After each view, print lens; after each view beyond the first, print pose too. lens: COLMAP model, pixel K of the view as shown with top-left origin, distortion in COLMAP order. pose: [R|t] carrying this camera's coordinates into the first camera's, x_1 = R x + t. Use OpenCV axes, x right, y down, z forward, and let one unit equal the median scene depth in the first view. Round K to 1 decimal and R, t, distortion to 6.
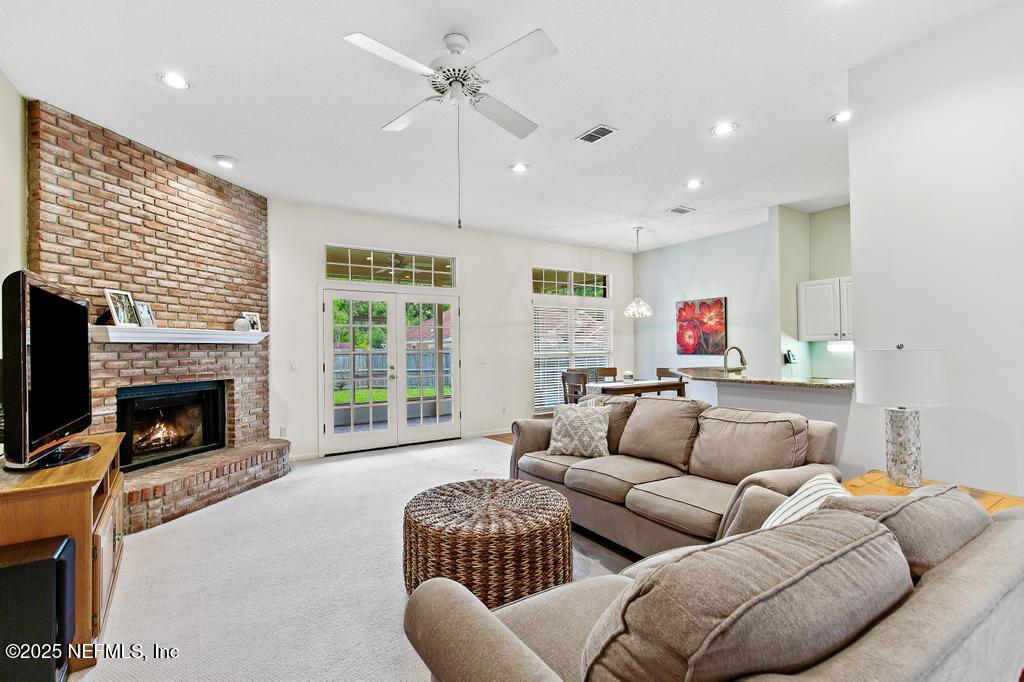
lens RADIAL K [[471.2, 0, 519.0], [0, 471.2, 333.1], [0, 0, 1]] dist [0.007932, -0.001602]
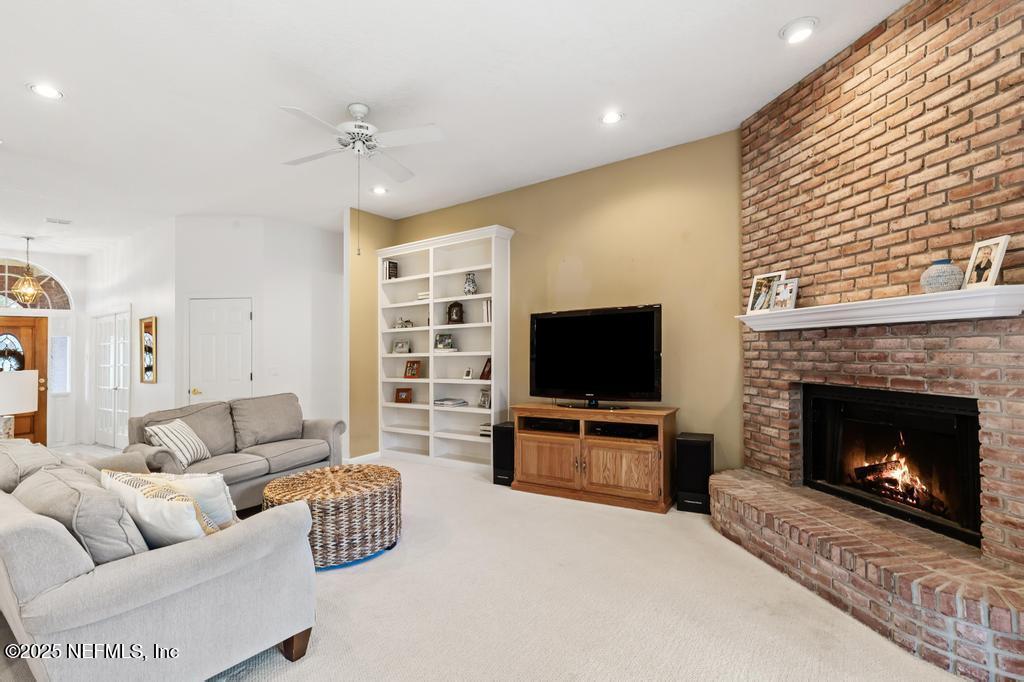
lens RADIAL K [[485.4, 0, 516.1], [0, 485.4, 323.2], [0, 0, 1]] dist [-0.001125, 0.000151]
pose [[-0.931853, 0.016453, -0.362464, -0.042198], [0.048374, 0.995687, -0.079168, 0.040879], [0.359598, -0.091307, -0.928629, 1.244262]]
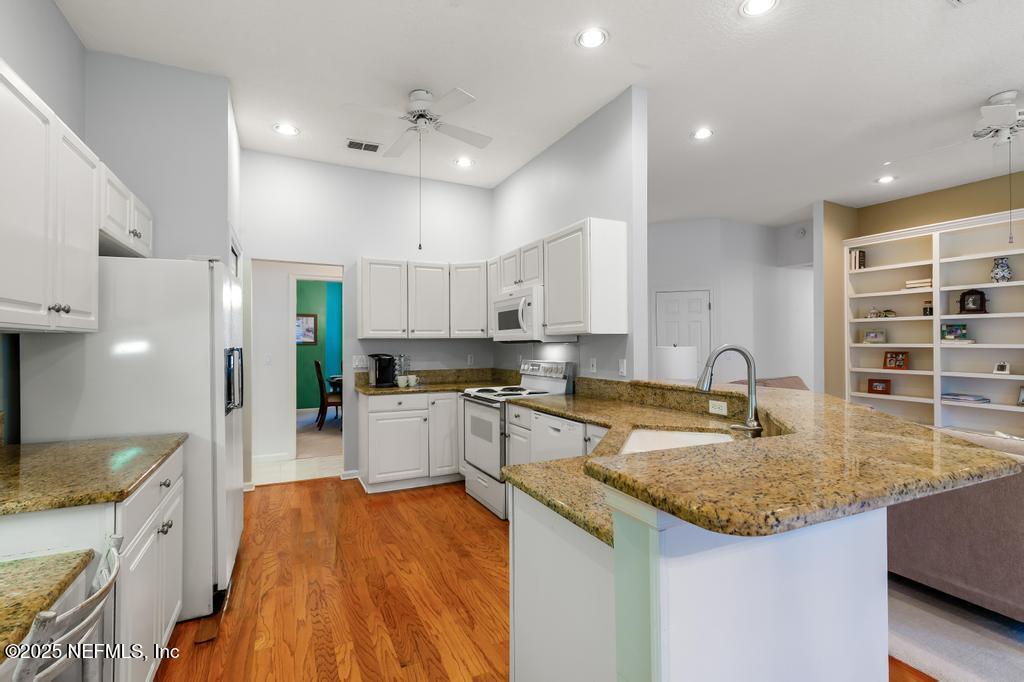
lens RADIAL K [[471.2, 0, 512.8], [0, 471.2, 333.0], [0, 0, 1]] dist [0.007932, -0.001602]
pose [[-0.991188, 0.012051, 0.131916, 0.523805], [0.005343, 0.998680, -0.051090, 0.034746], [-0.132358, -0.049935, -0.989943, 1.281436]]
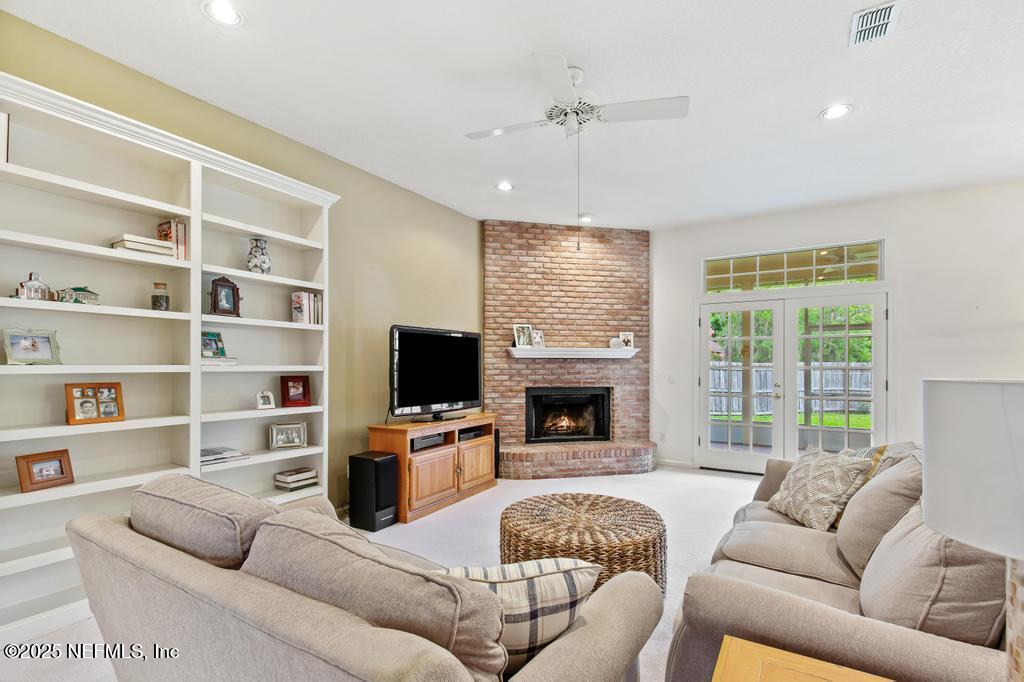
lens RADIAL K [[471.2, 0, 499.8], [0, 471.2, 360.7], [0, 0, 1]] dist [0.007932, -0.001602]
pose [[0.398924, -0.000226, -0.916984, 0.403072], [0.024599, 0.999643, 0.010455, 0.008027], [0.916654, -0.026727, 0.398787, 0.230413]]
